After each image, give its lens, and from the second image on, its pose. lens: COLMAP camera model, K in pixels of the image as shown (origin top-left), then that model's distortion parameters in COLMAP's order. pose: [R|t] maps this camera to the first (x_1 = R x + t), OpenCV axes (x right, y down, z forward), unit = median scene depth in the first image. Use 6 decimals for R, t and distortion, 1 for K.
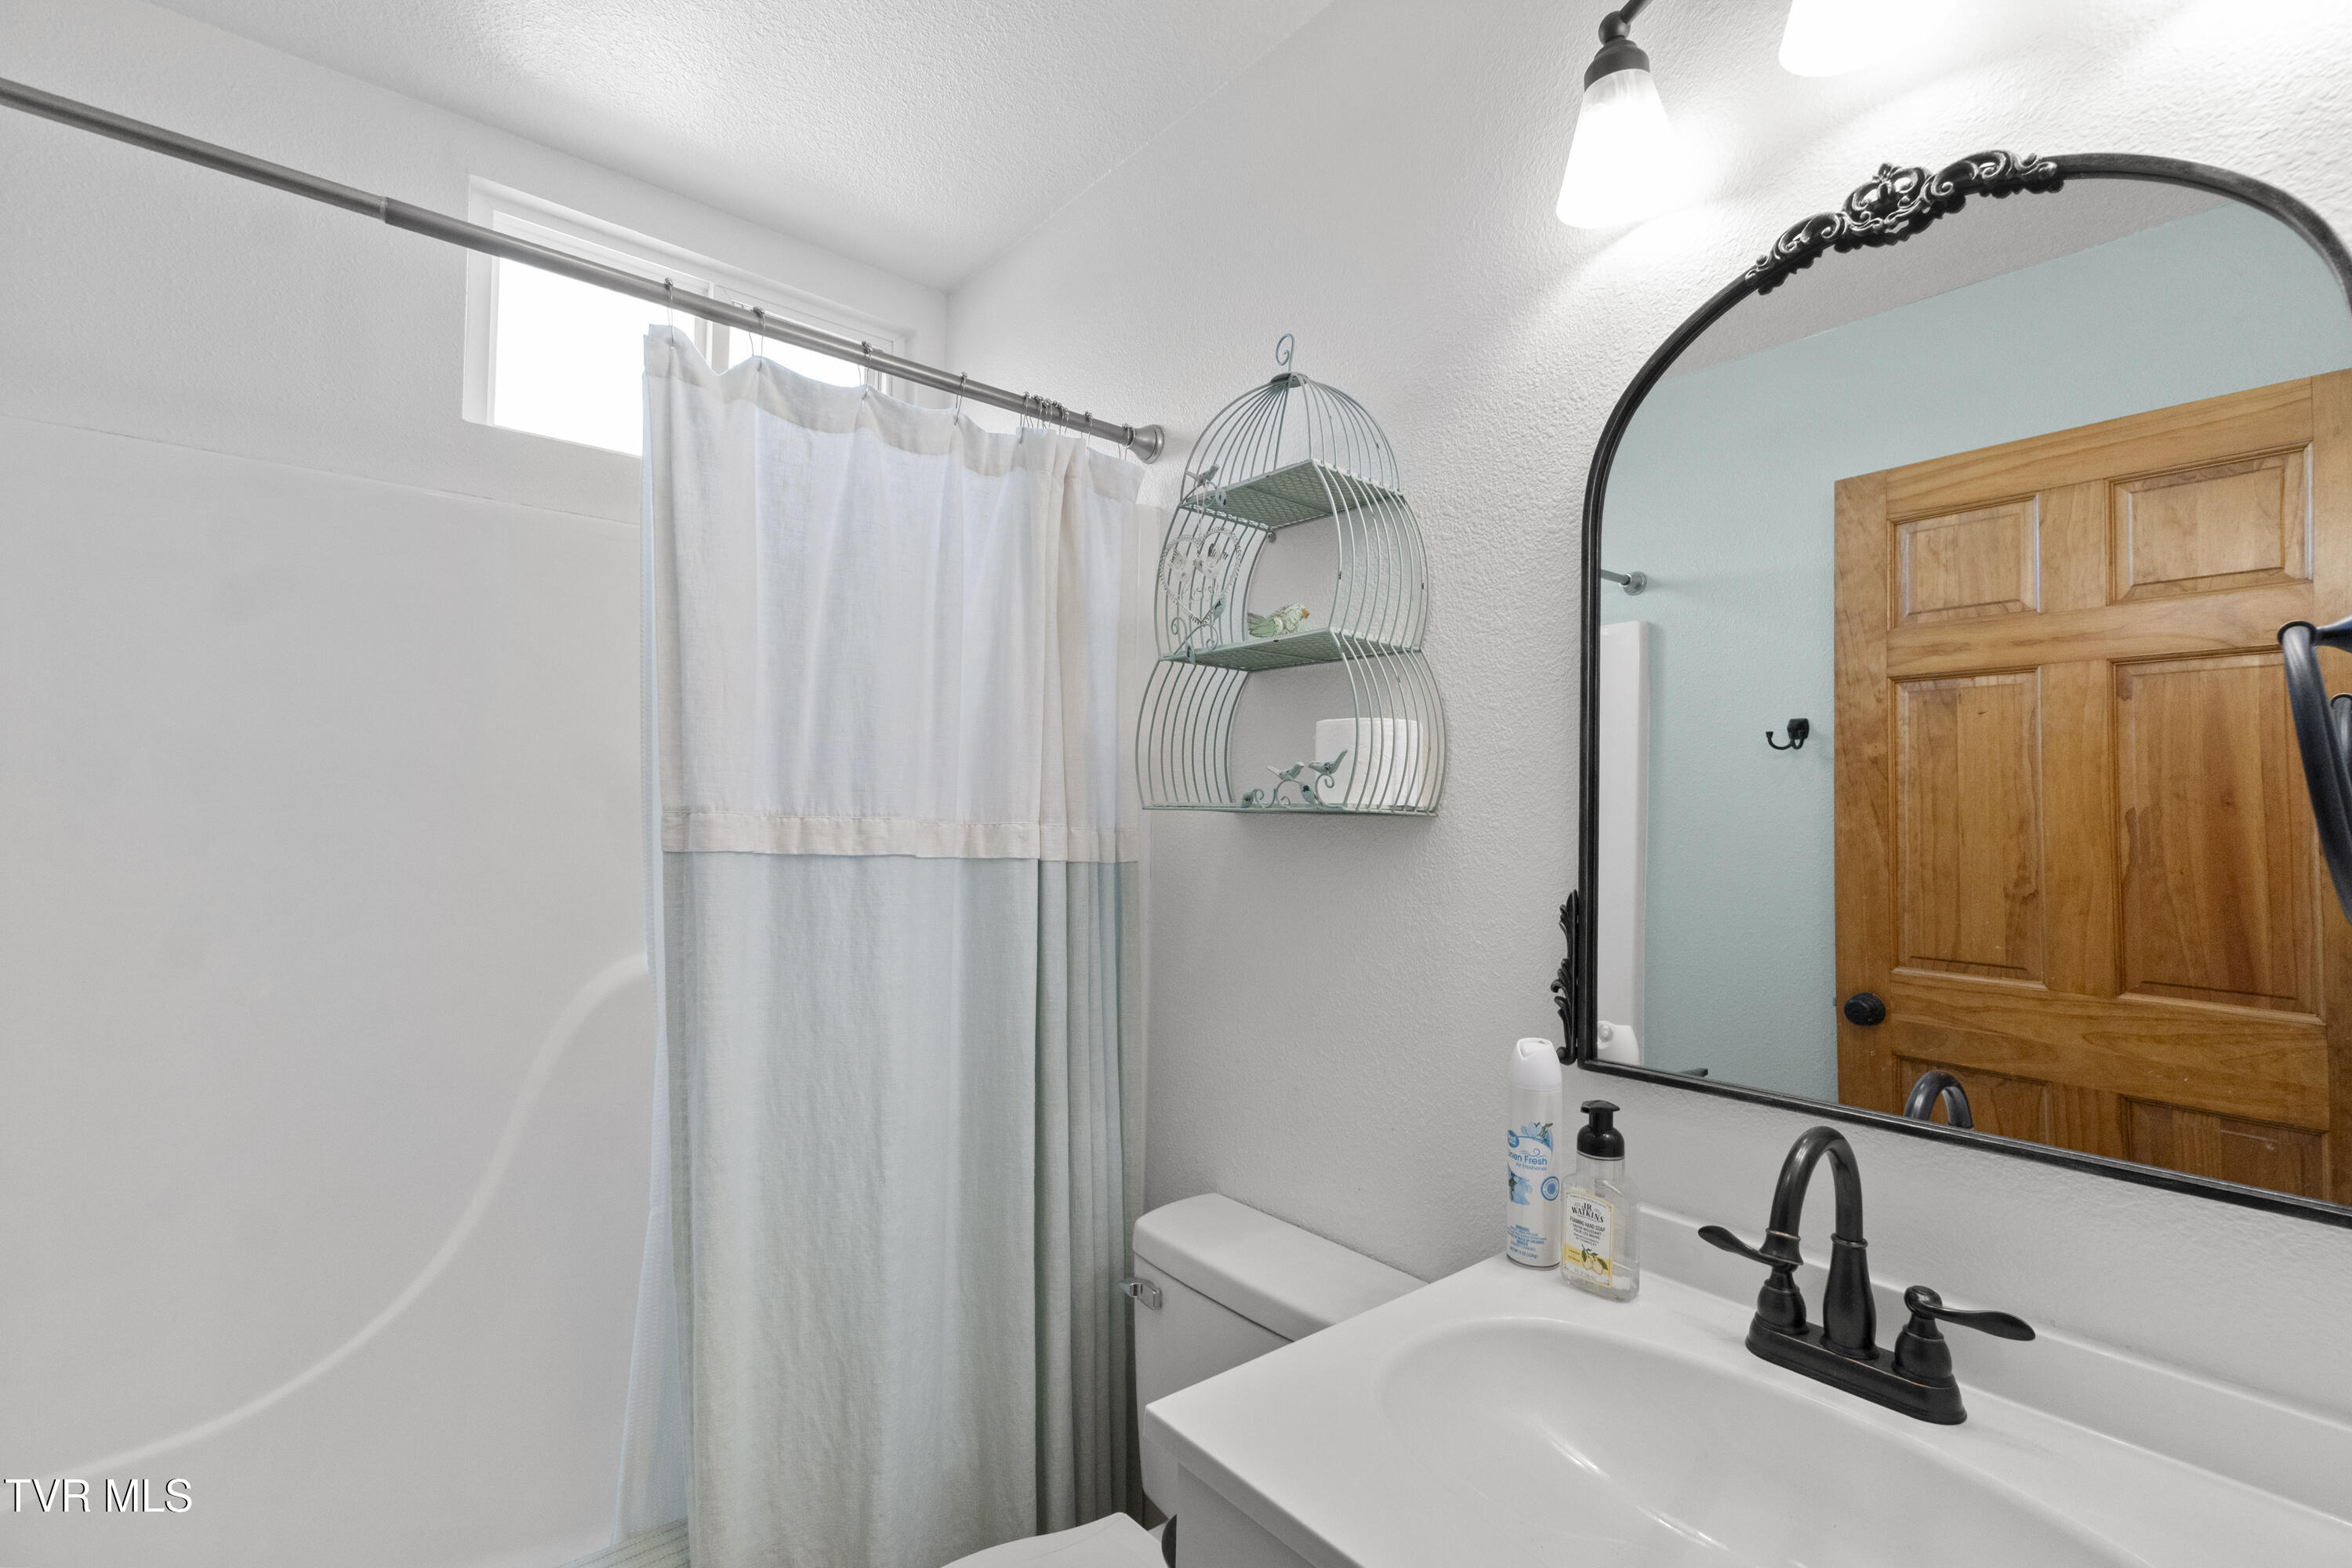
lens RADIAL K [[1023.6, 0, 1177.5], [0, 1023.6, 790.9], [0, 0, 1]] dist [0.002520, 0.000459]
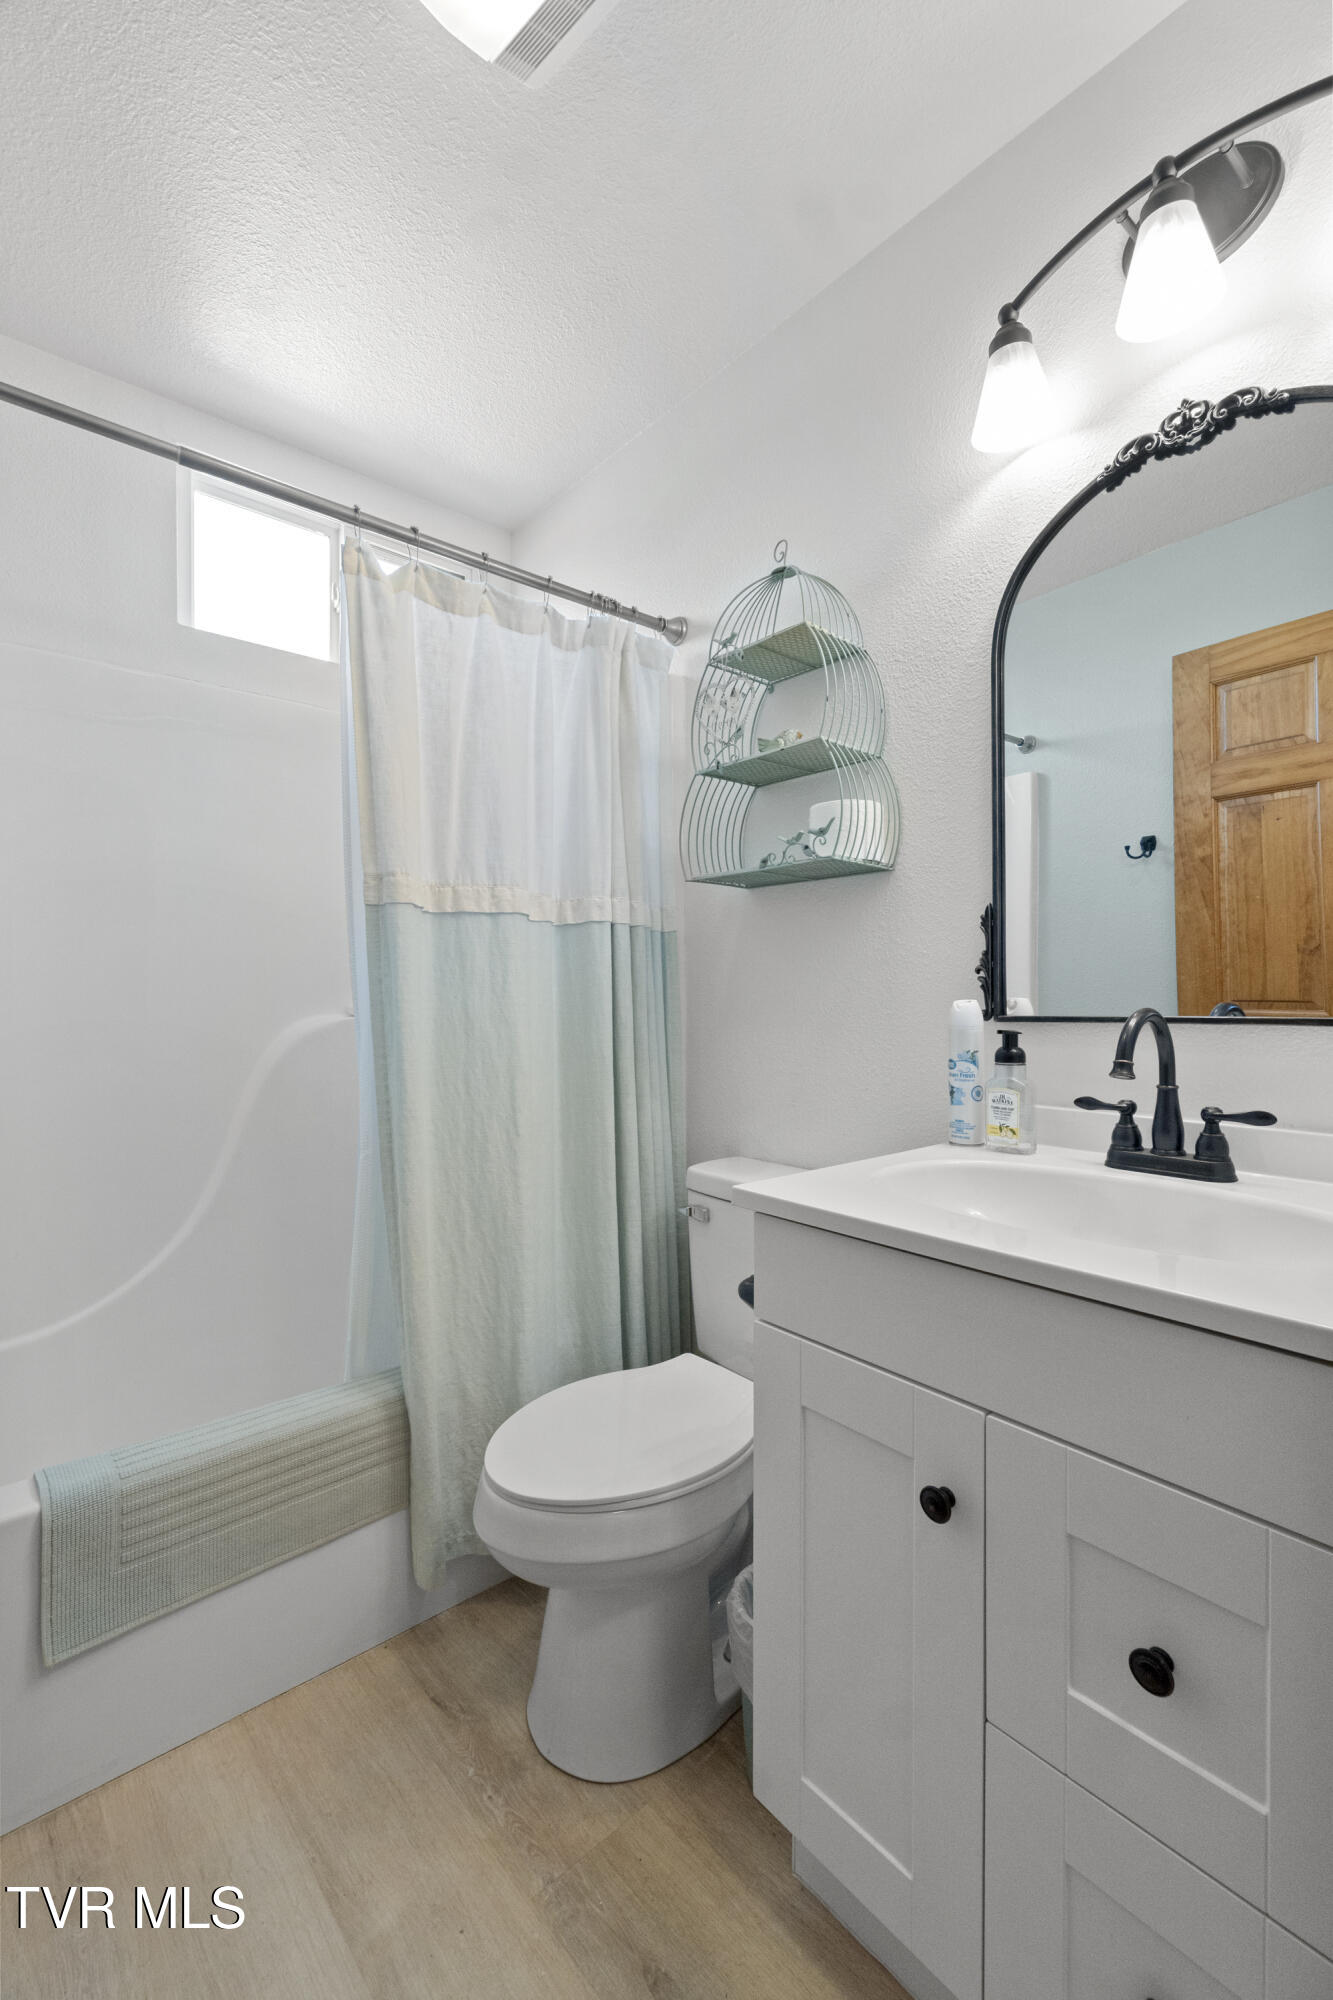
lens RADIAL K [[844.6, 0, 662.3], [0, 844.6, 994.4], [0, 0, 1]] dist [0.004641, 0.000193]
pose [[0.999635, -0.025239, 0.009635, -0.089013], [0.025011, 0.999420, 0.023110, 0.159230], [-0.010213, -0.022860, 0.999687, -0.195213]]
